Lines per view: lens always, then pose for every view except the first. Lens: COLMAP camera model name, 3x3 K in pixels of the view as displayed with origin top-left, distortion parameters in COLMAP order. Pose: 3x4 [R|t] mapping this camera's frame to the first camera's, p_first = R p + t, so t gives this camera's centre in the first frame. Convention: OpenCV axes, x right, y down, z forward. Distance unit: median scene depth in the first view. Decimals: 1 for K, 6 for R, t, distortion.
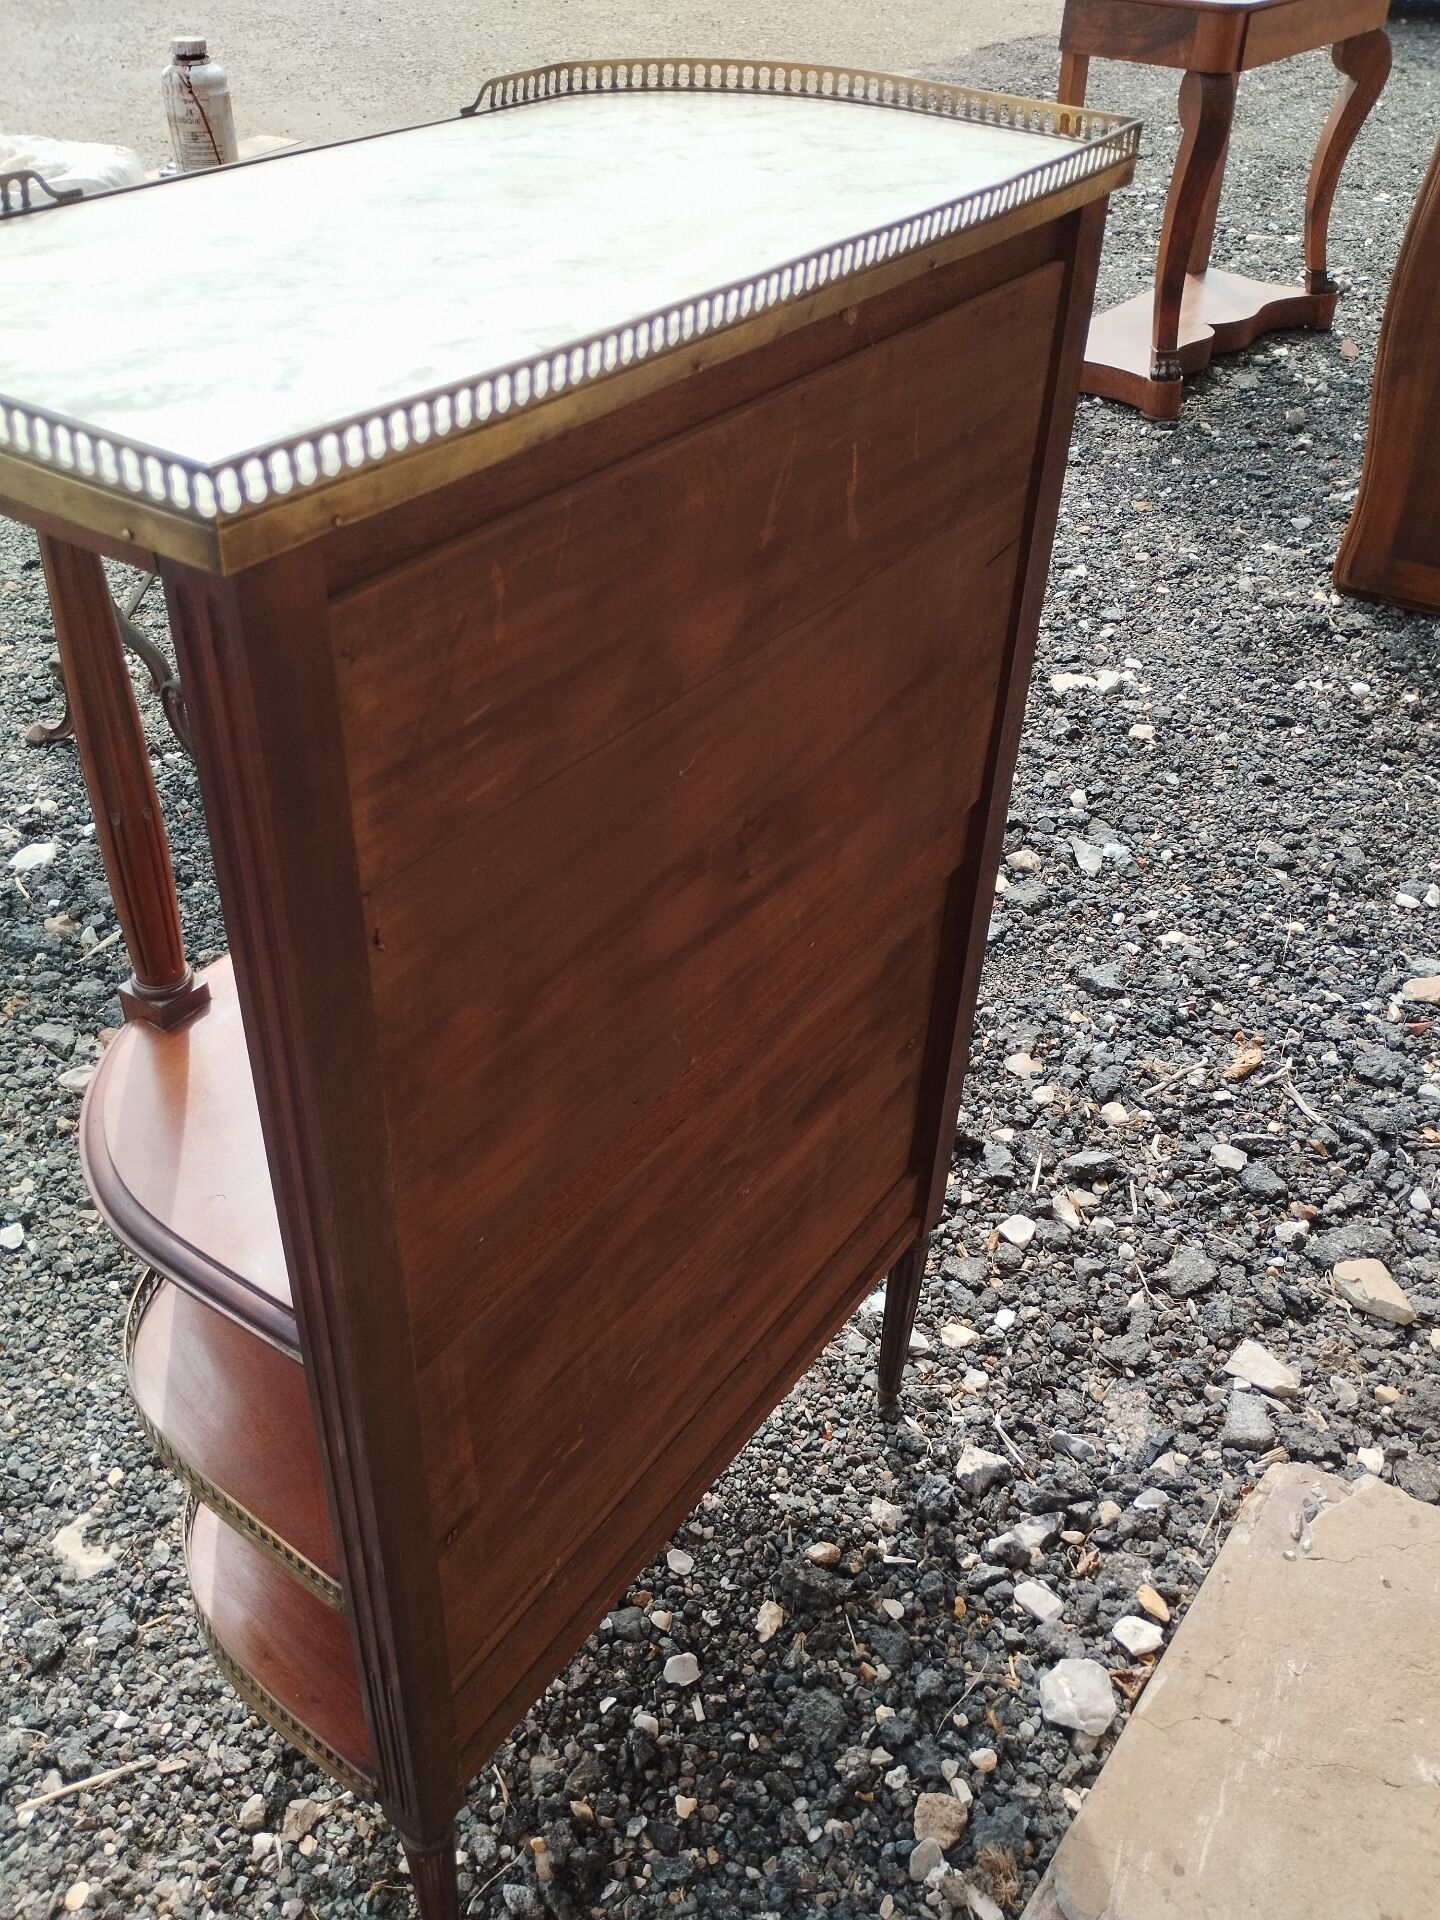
lens RADIAL K [[1630.9, 0, 733.3], [0, 1630.9, 910.8], [0, 0, 1]] dist [0.070464, -0.094062]
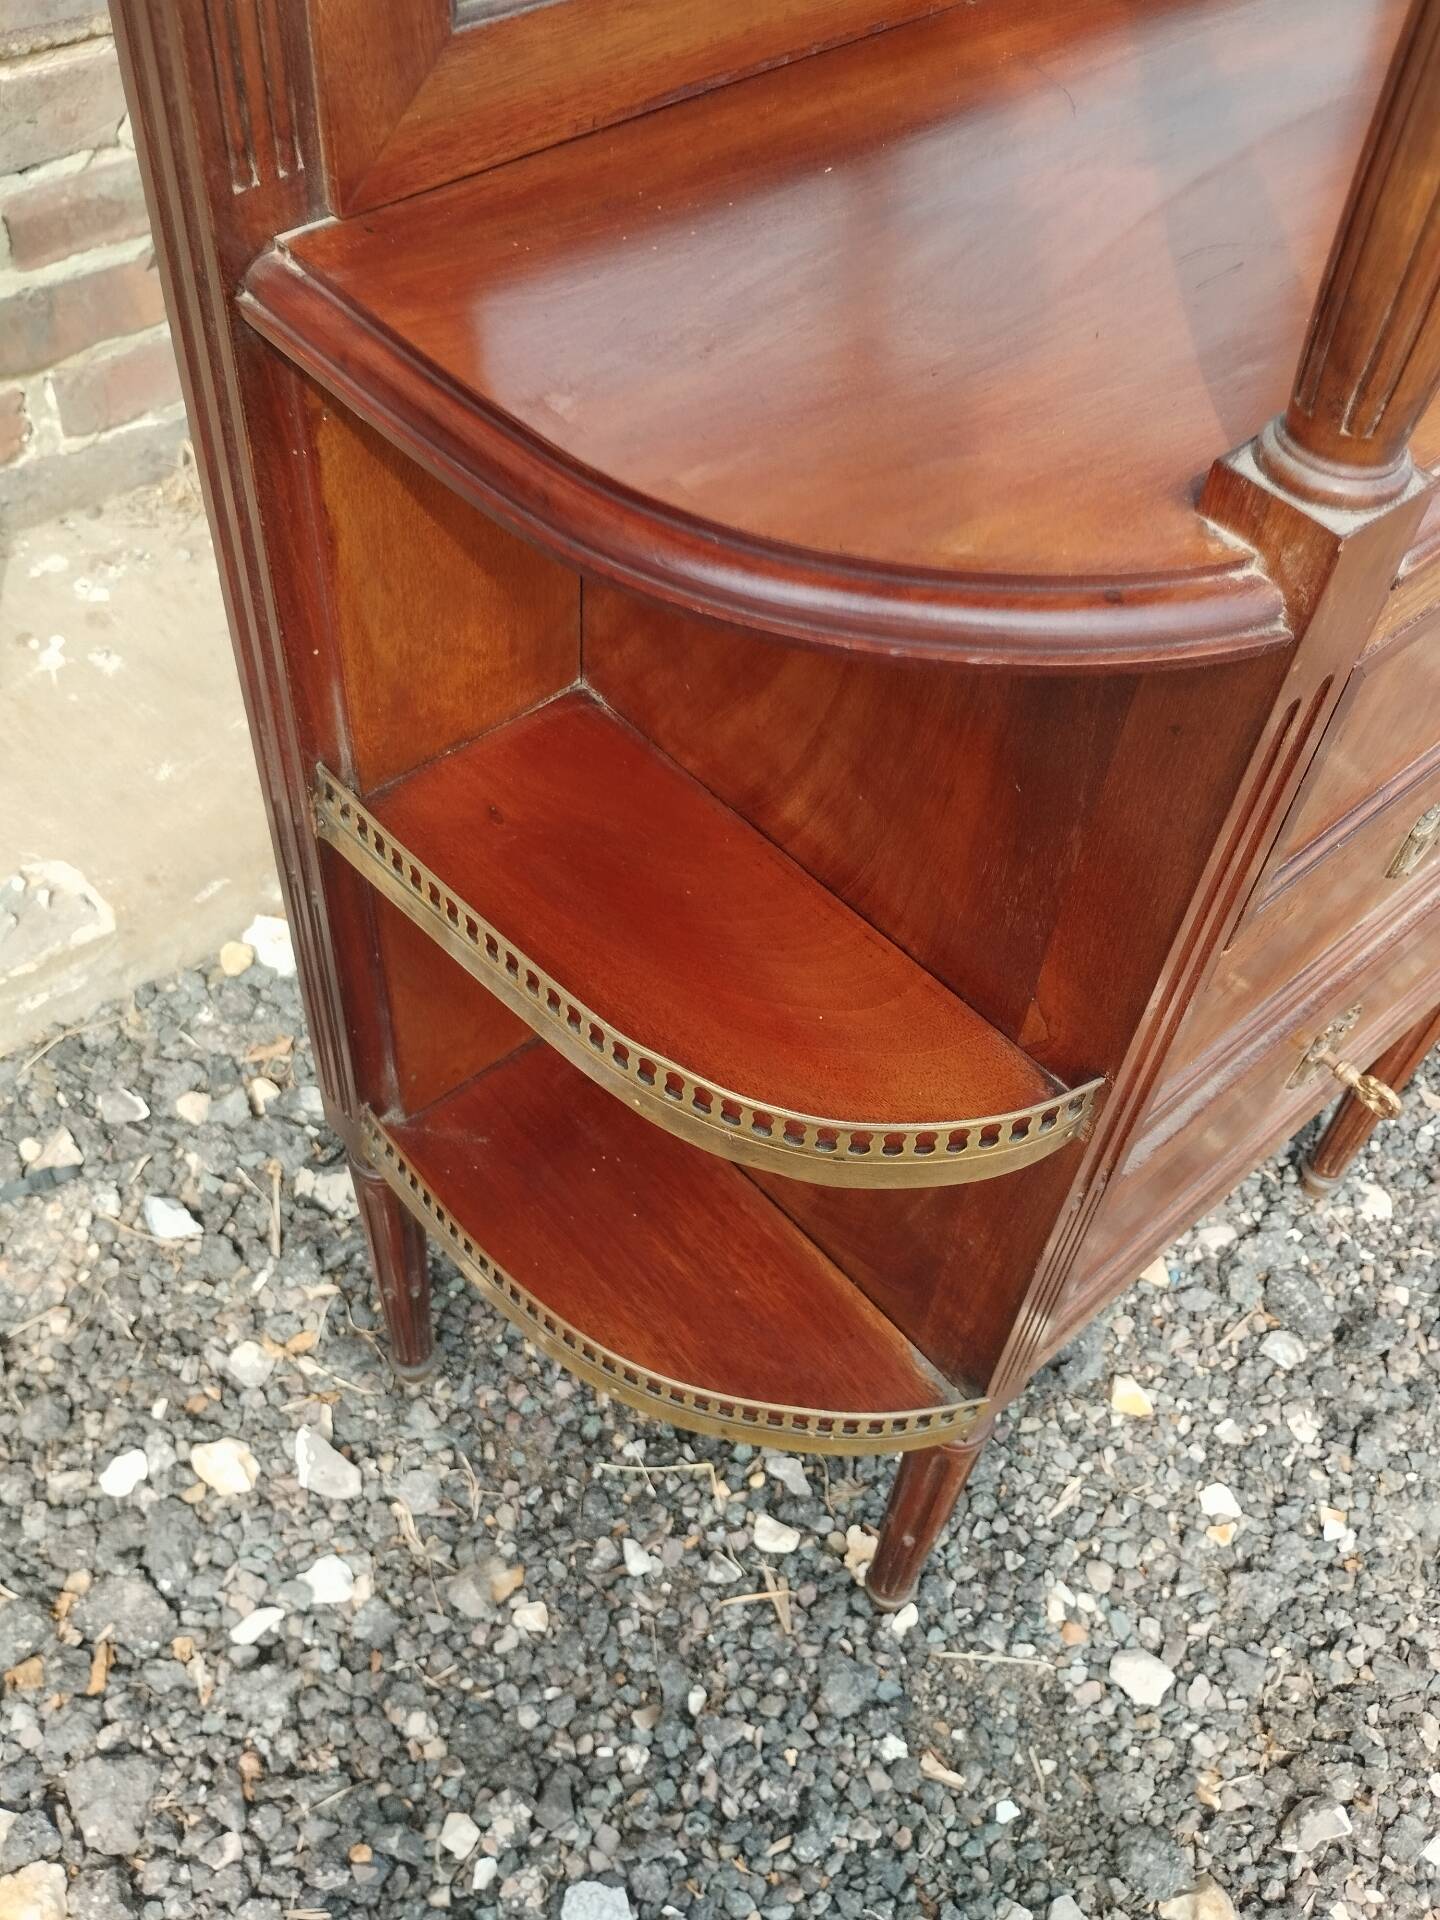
lens RADIAL K [[1717.5, 0, 714.3], [0, 1717.5, 911.3], [0, 0, 1]] dist [0.072391, -0.110892]
pose [[-0.966074, -0.247412, 0.074082, -0.017698], [0.056577, 0.077139, 0.995414, -0.367022], [-0.251992, 0.965835, -0.060524, 0.948307]]
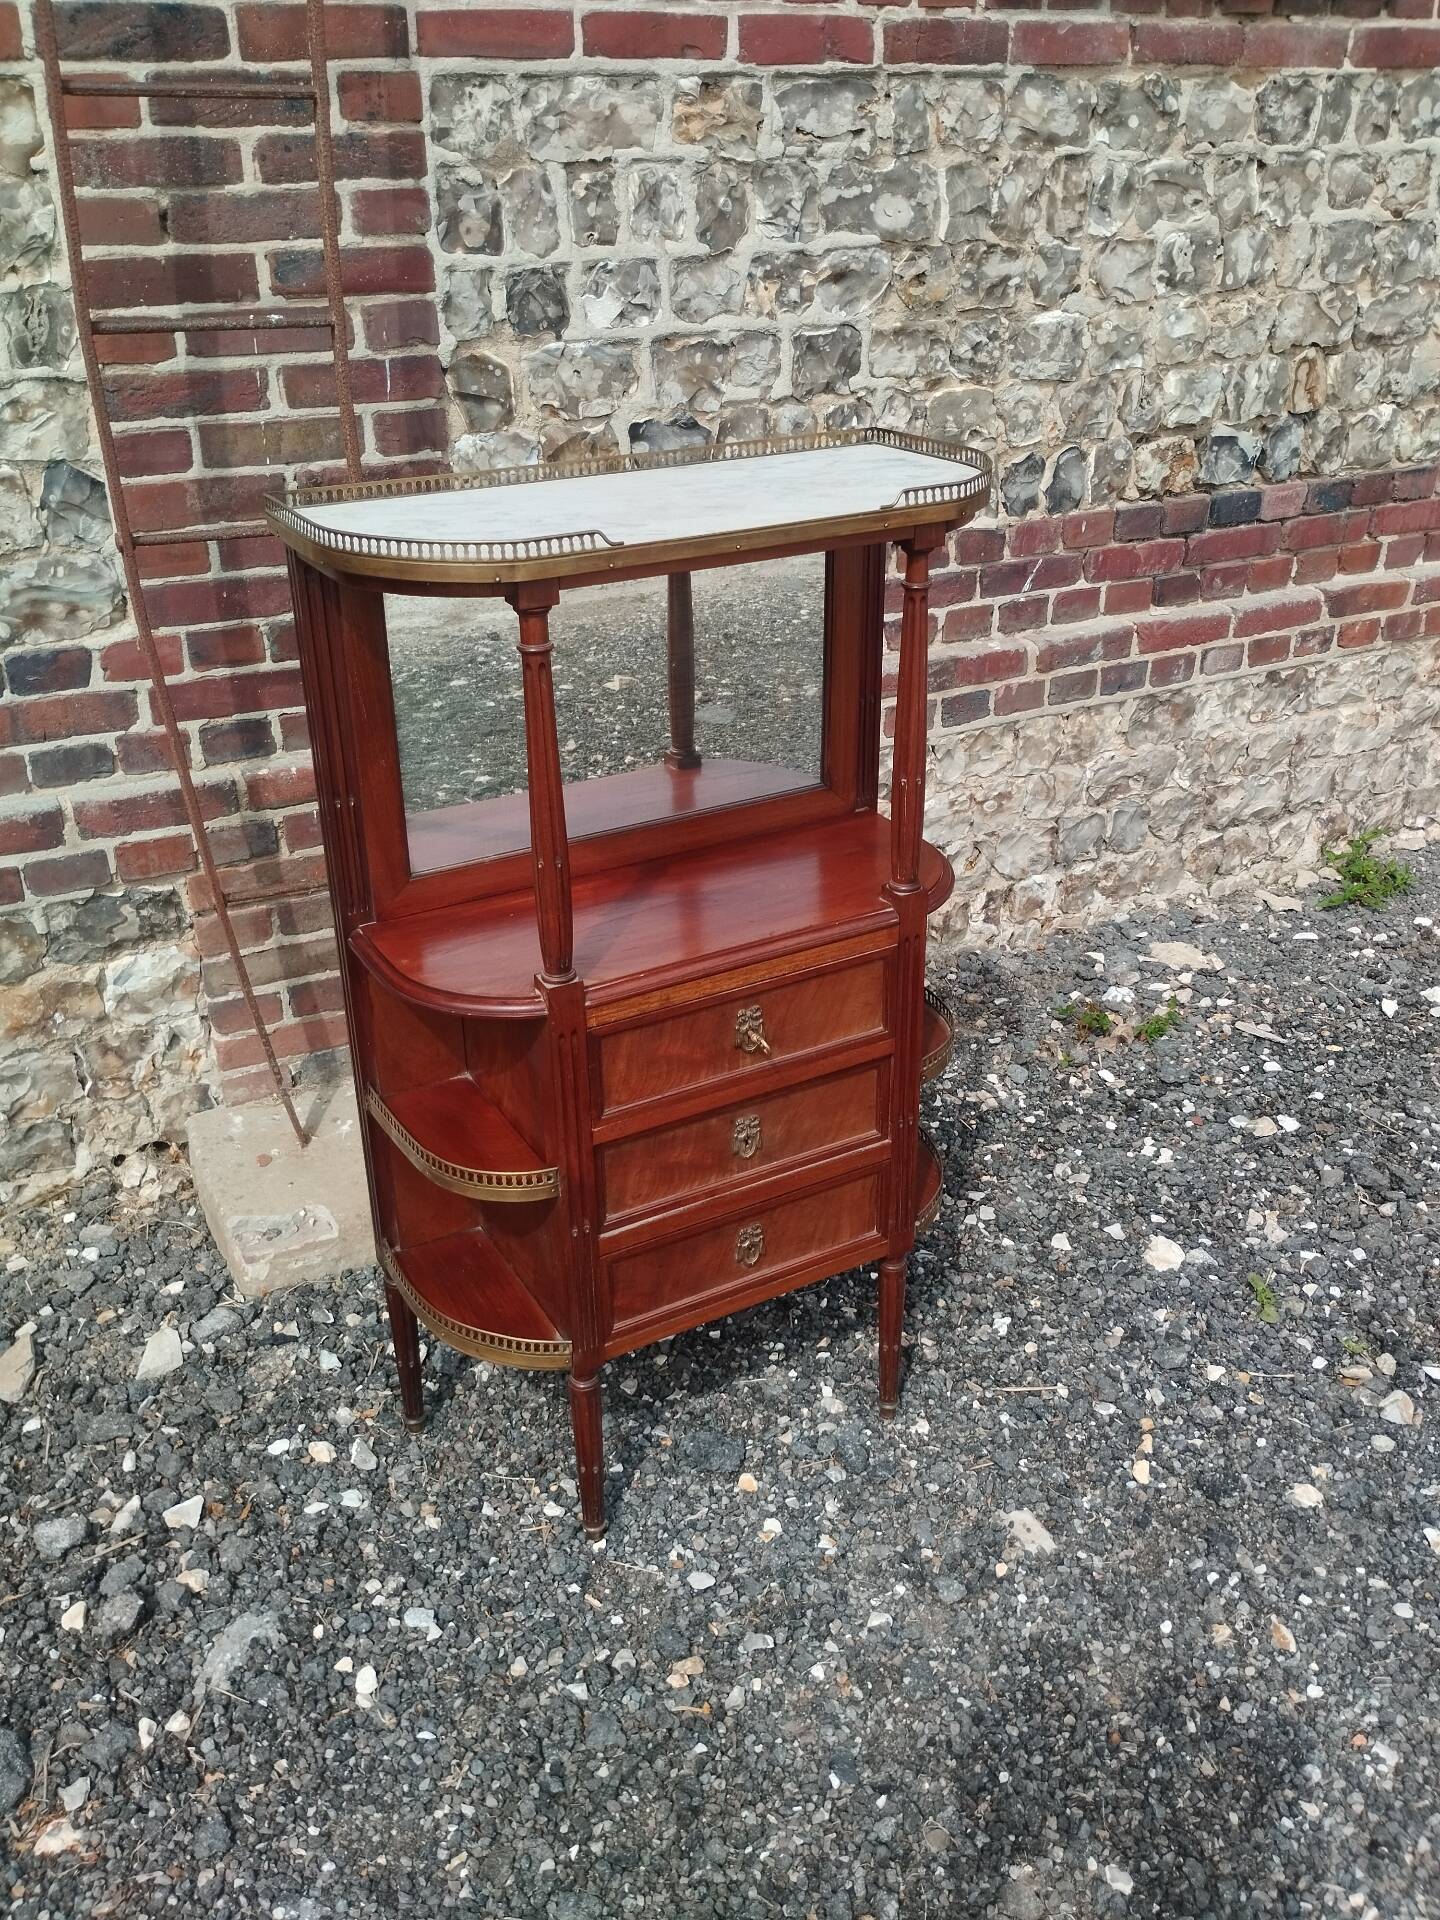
lens RADIAL K [[1675.7, 0, 728.9], [0, 1675.7, 930.5], [0, 0, 1]] dist [0.038647, -0.098936]
pose [[-0.894123, -0.217719, 0.391335, -0.599895], [0.248067, 0.486742, 0.837583, -1.005522], [-0.372837, 0.845979, -0.381198, 1.200964]]
